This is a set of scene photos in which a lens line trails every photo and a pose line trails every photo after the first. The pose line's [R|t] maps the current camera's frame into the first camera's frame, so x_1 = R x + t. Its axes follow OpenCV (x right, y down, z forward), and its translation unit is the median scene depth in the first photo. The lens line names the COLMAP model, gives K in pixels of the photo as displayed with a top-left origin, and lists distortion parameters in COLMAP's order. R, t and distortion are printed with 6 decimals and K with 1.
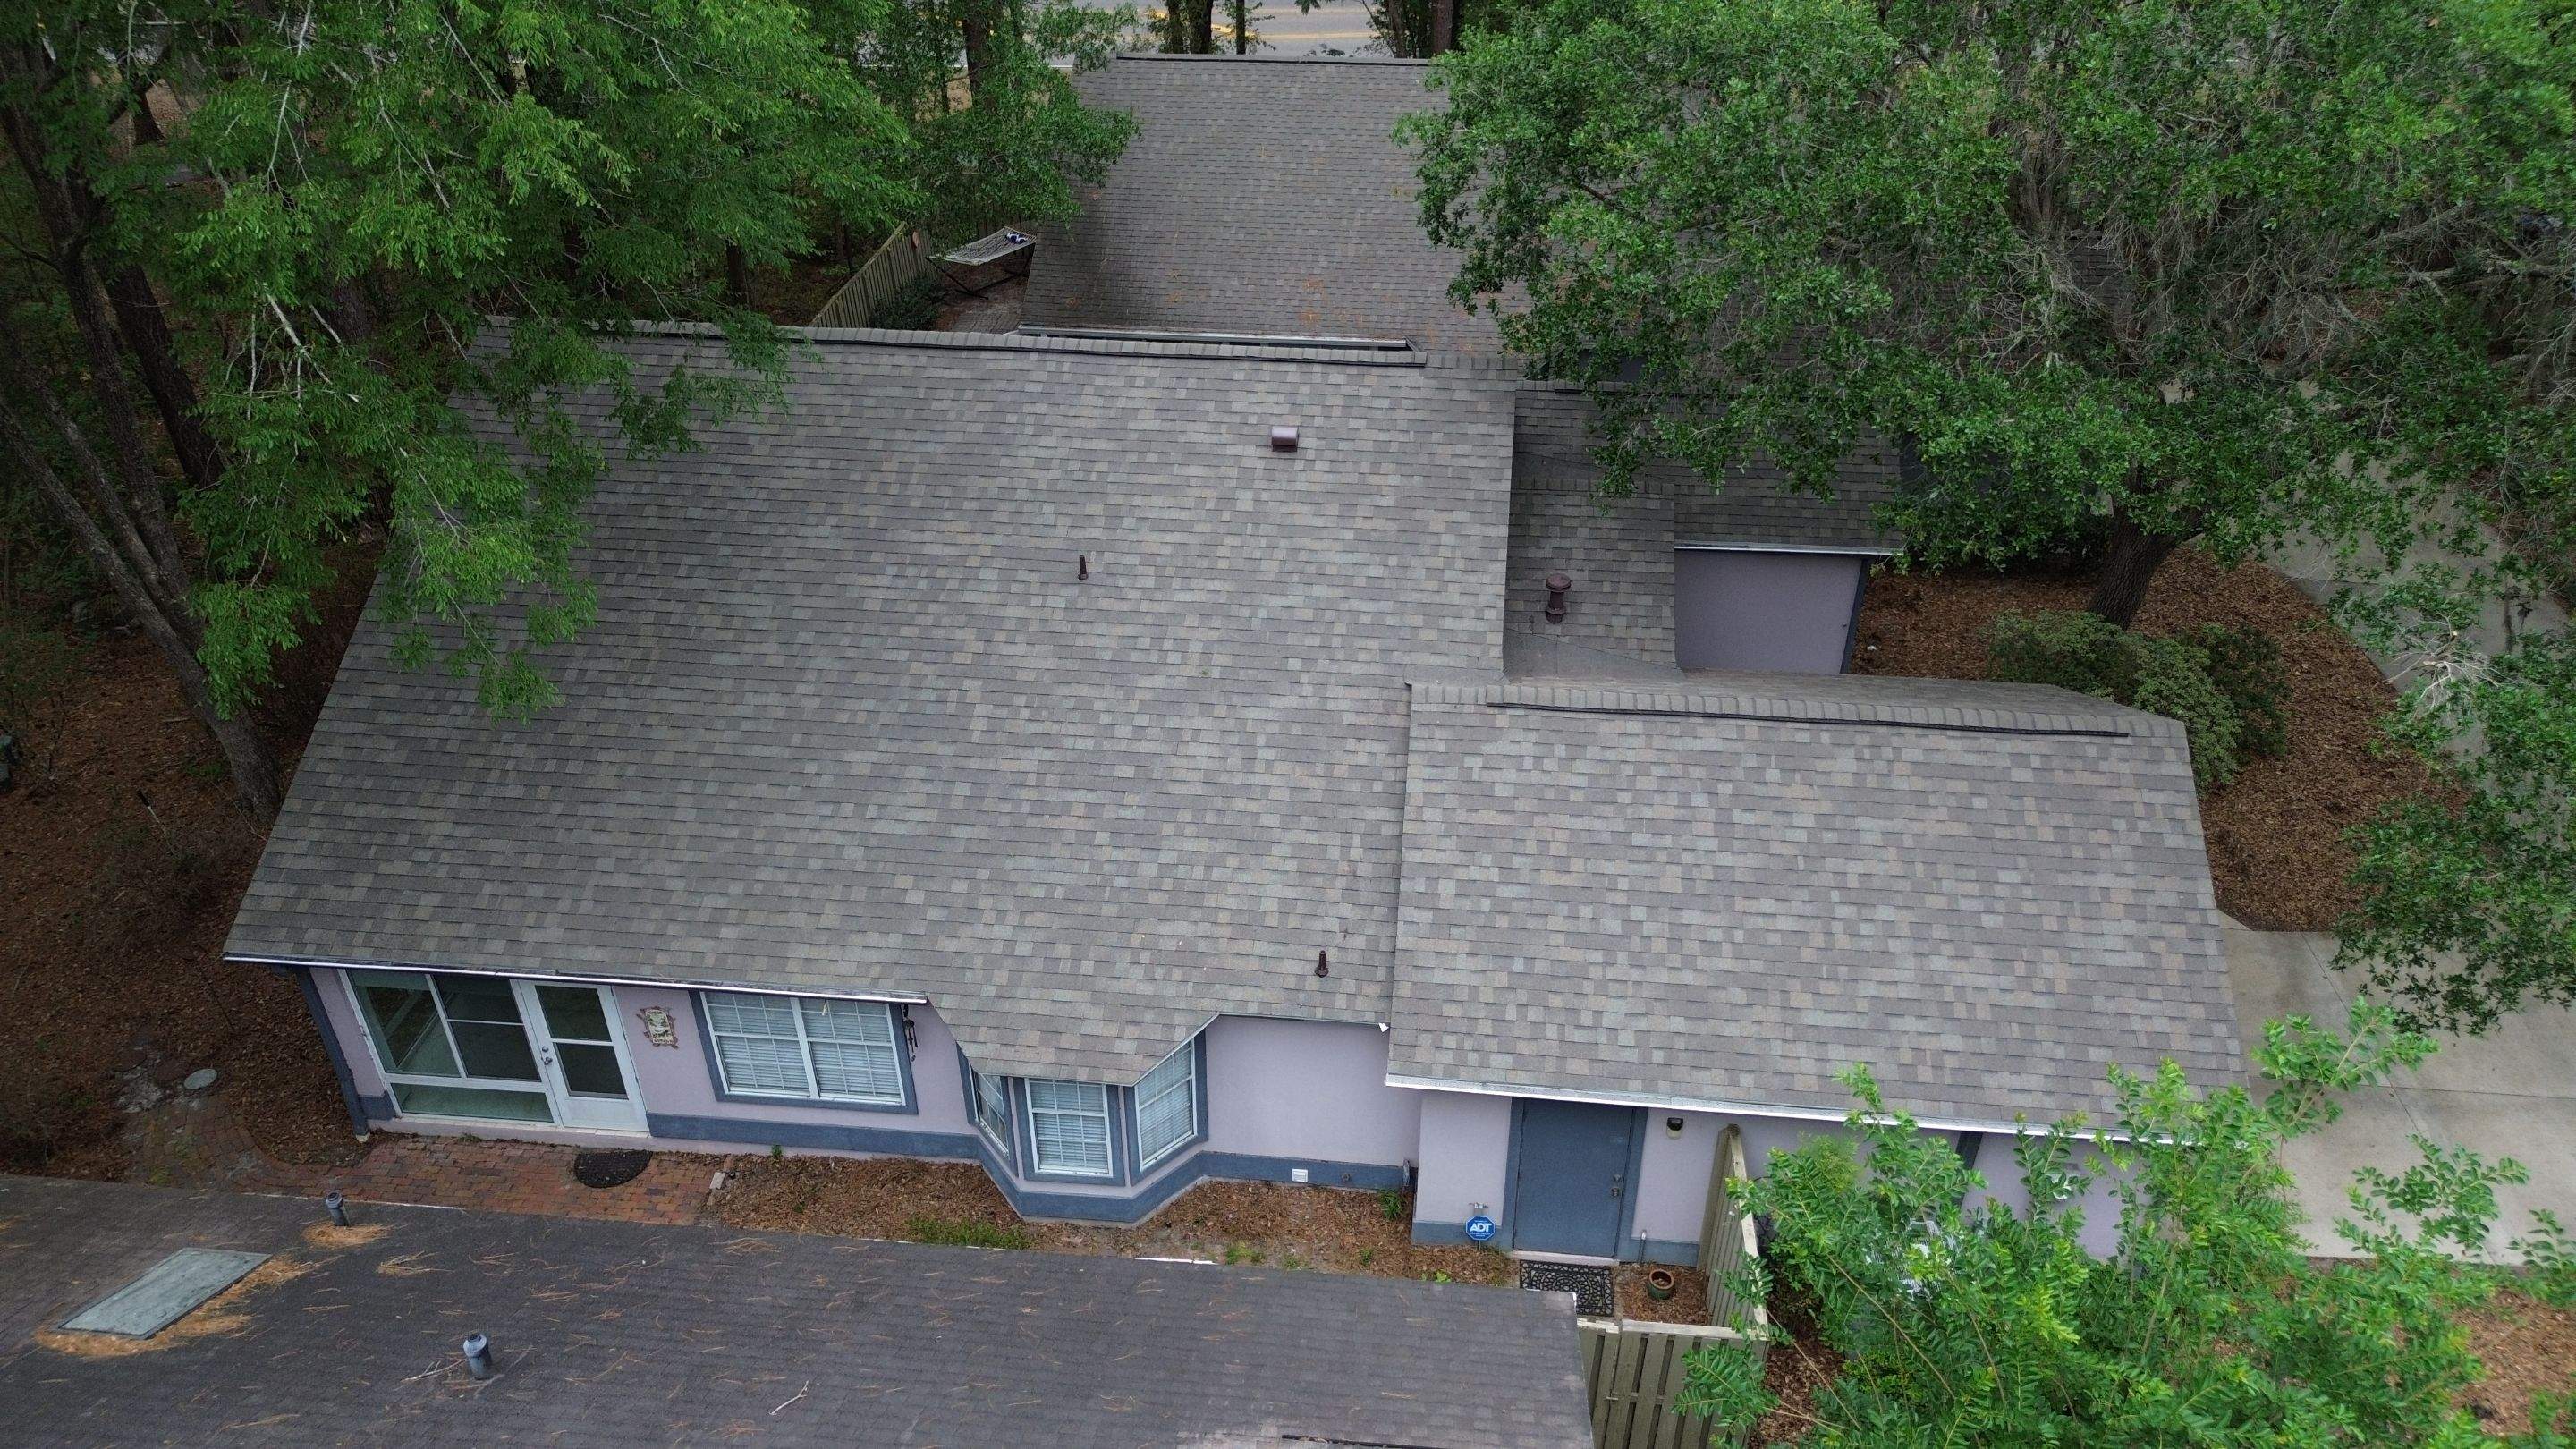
lens RADIAL K [[1819.8, 0, 1296.0], [0, 1819.8, 724.5], [0, 0, 1]] dist [0.174261, -0.441662]
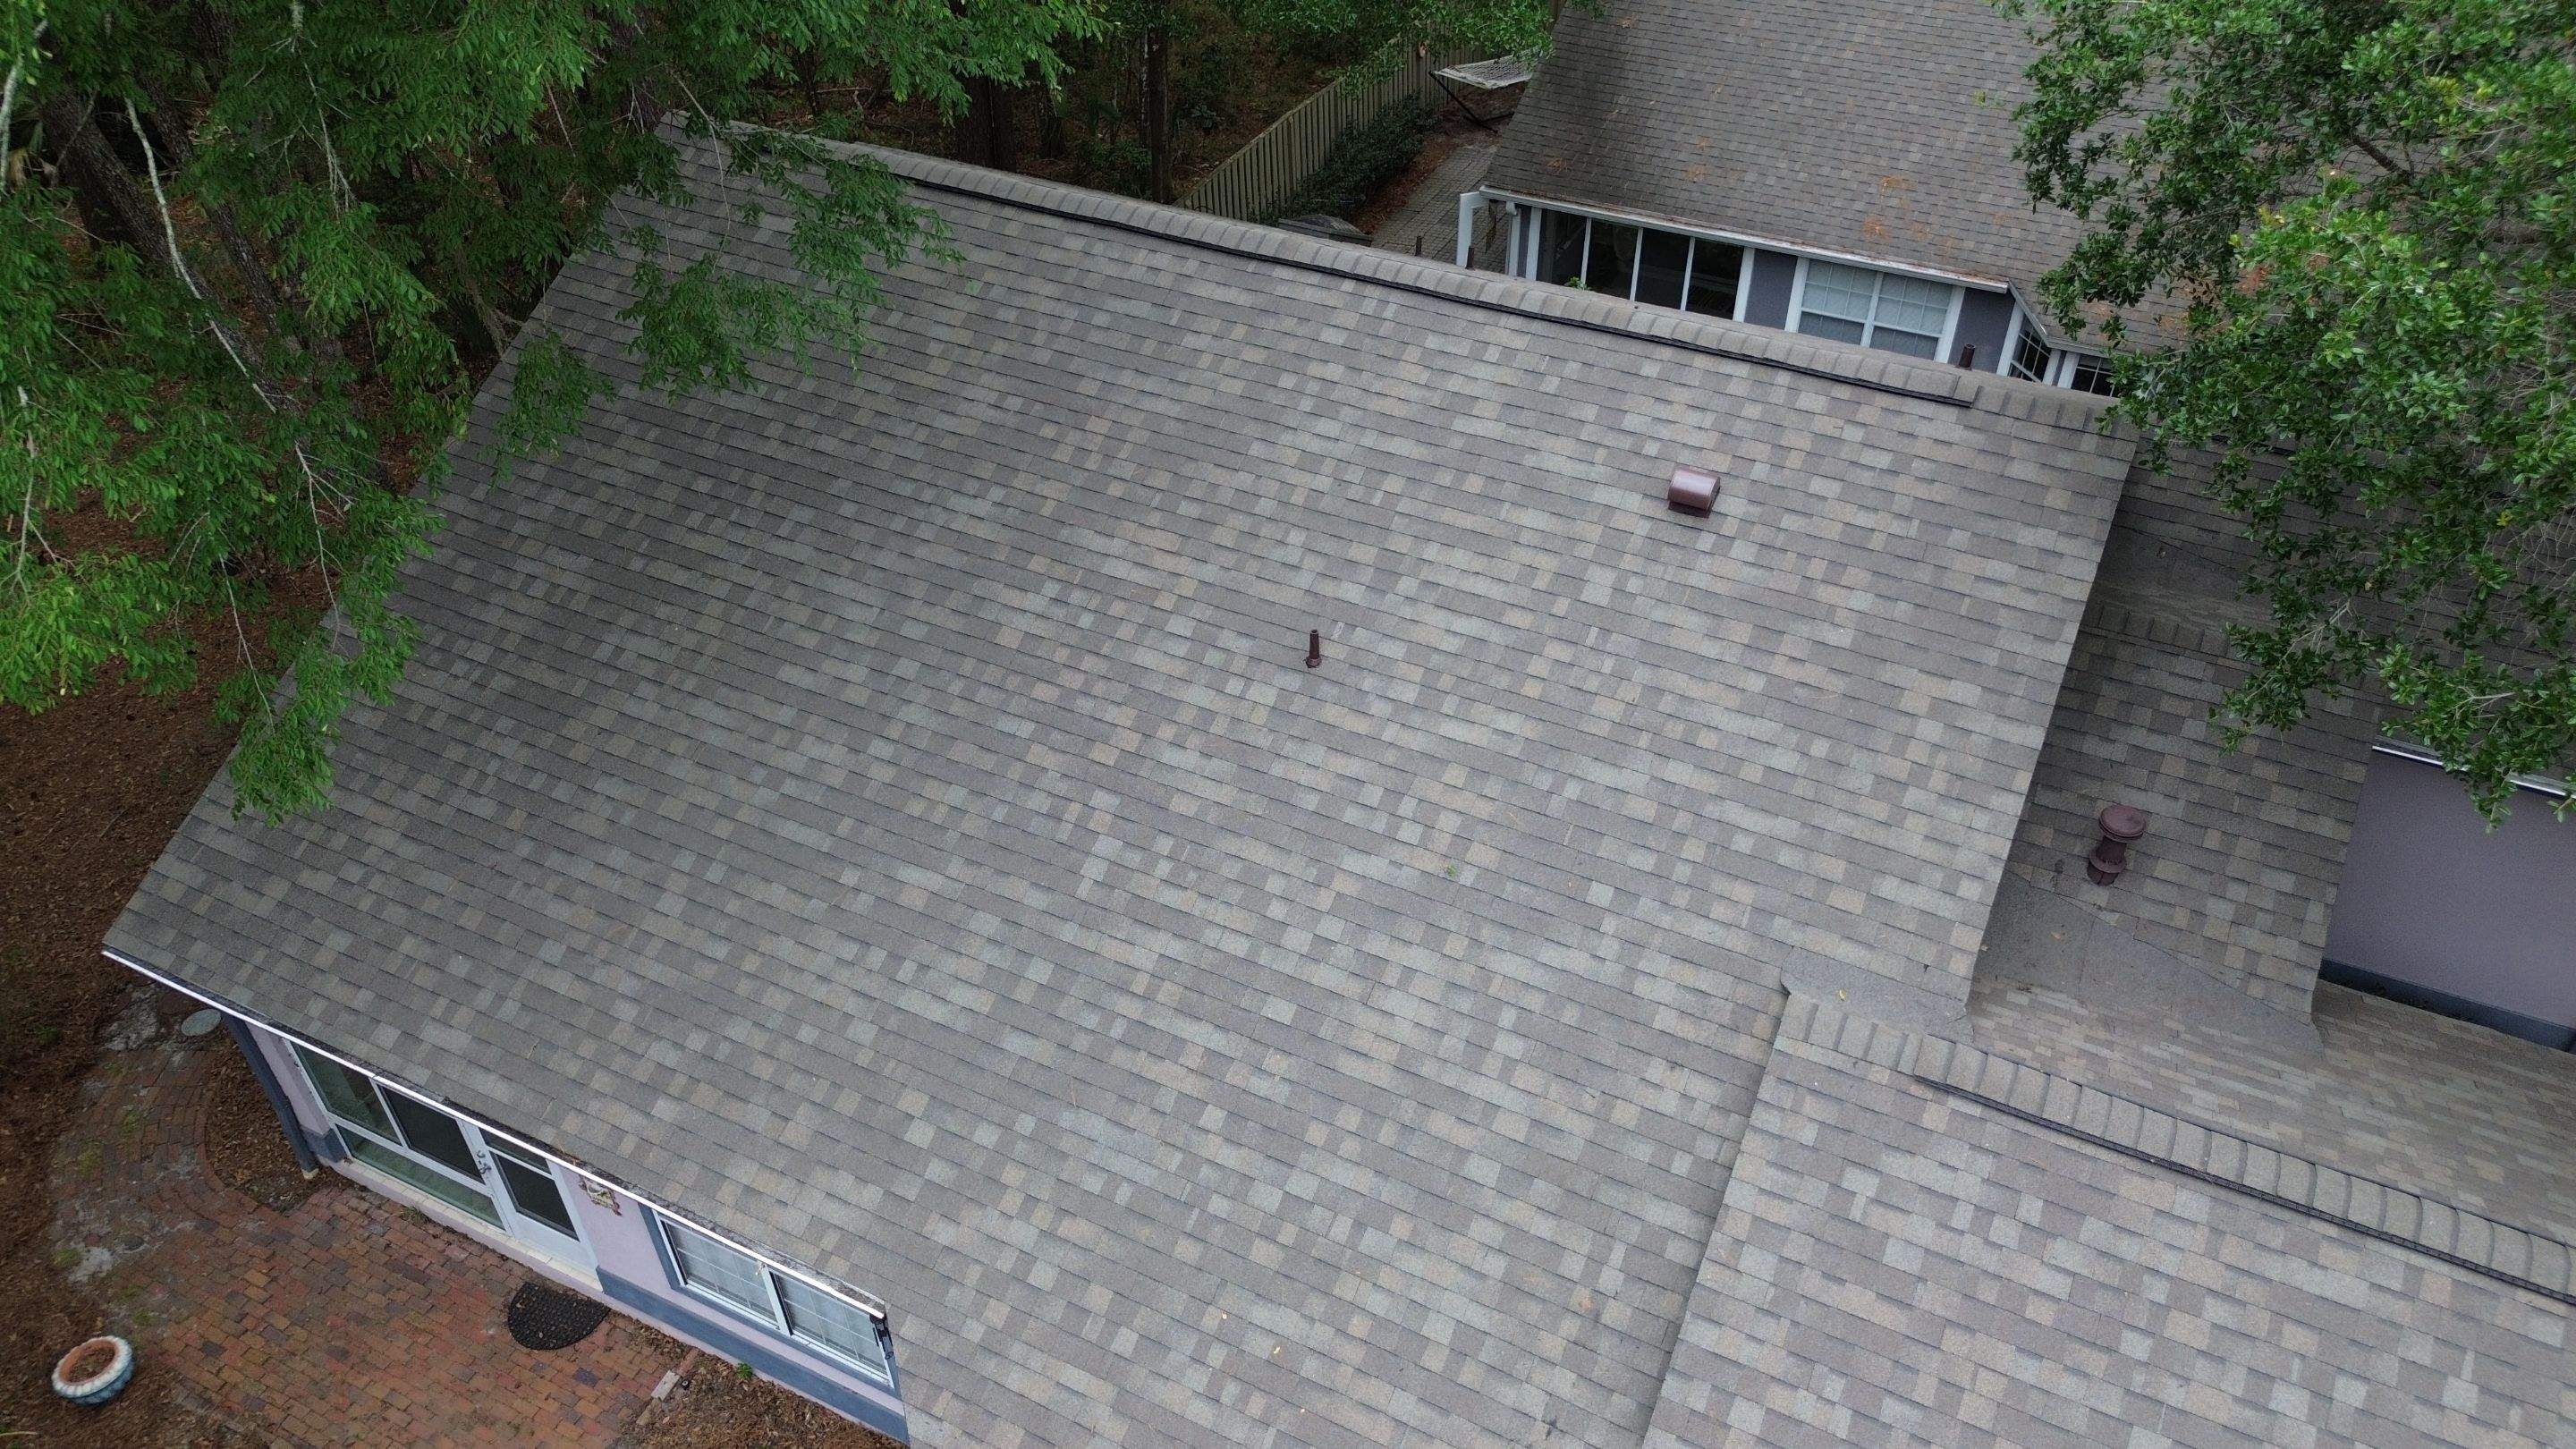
lens RADIAL K [[1819.8, 0, 1296.0], [0, 1819.8, 724.5], [0, 0, 1]] dist [0.174261, -0.441662]
pose [[0.937557, 0.220233, -0.269229, 0.055046], [-0.191725, 0.973028, 0.128293, -0.145459], [0.290221, -0.068664, 0.954493, 0.409540]]
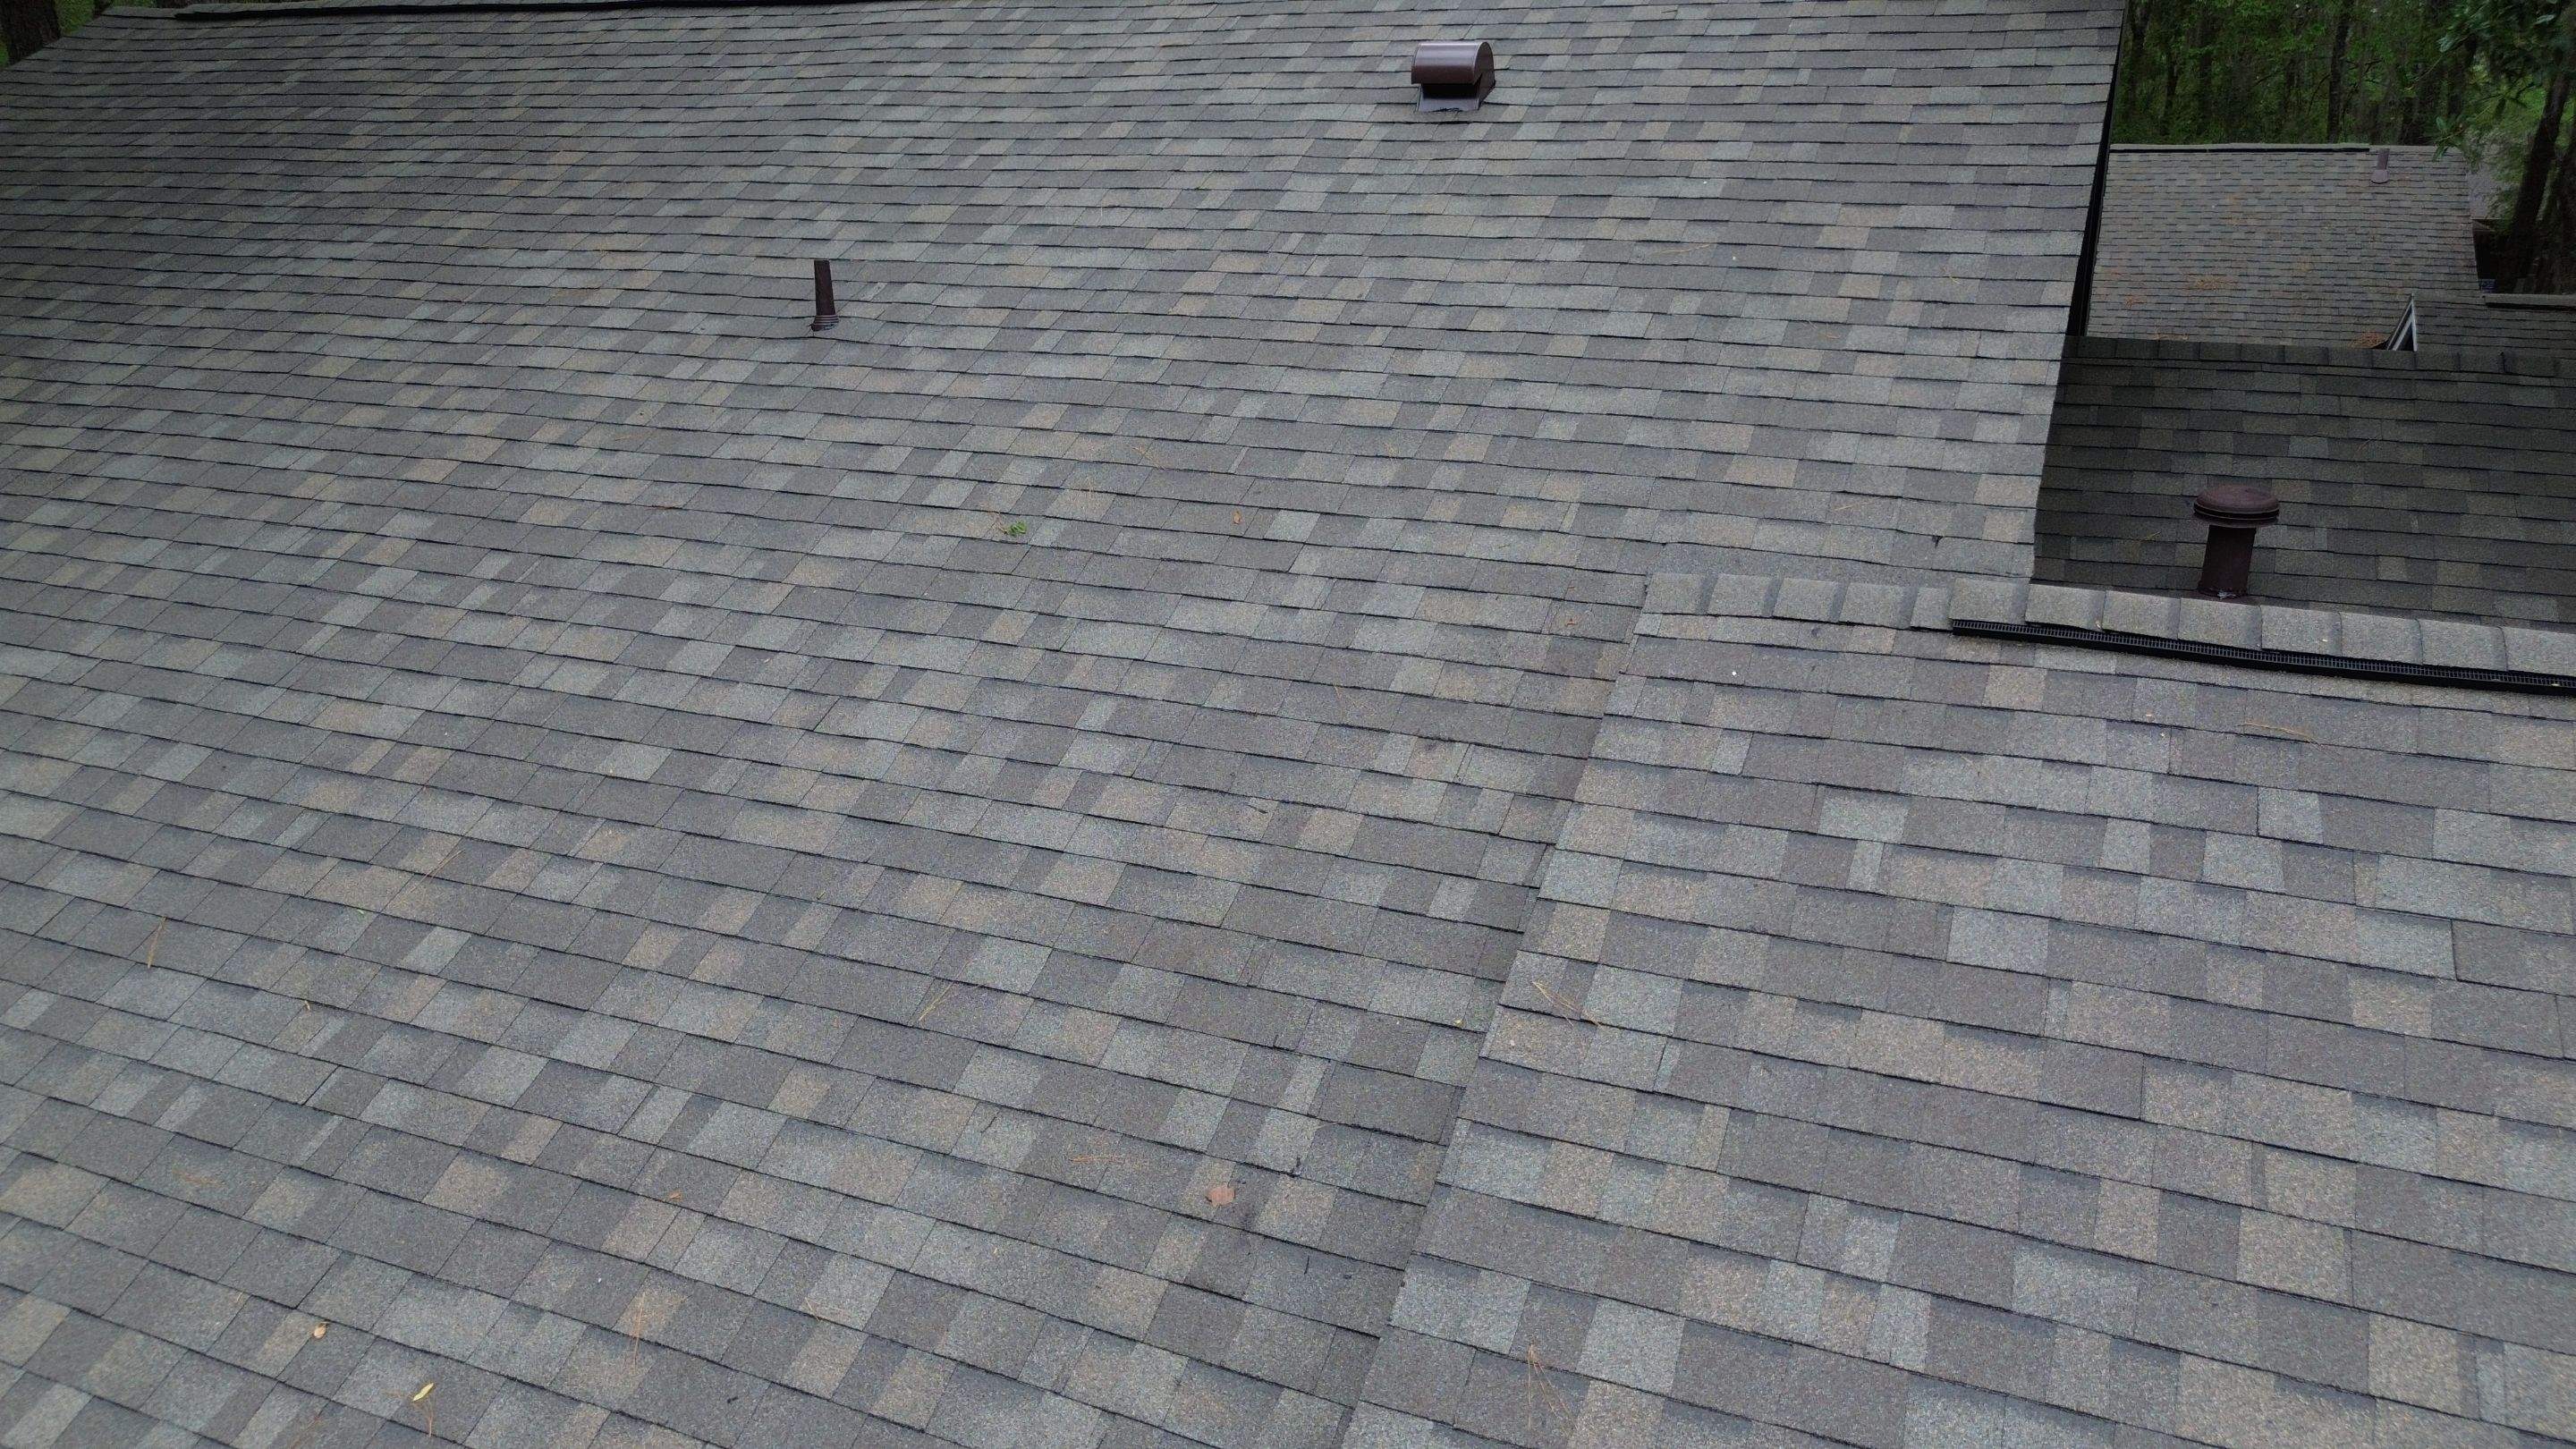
lens RADIAL K [[1837.9, 0, 1297.1], [0, 1837.9, 719.8], [0, 0, 1]] dist [0.052433, -0.045003]
pose [[0.954476, 0.094531, -0.282913, 0.089838], [-0.168385, 0.953638, -0.249443, 0.074145], [0.246216, 0.285725, 0.926142, 0.732127]]
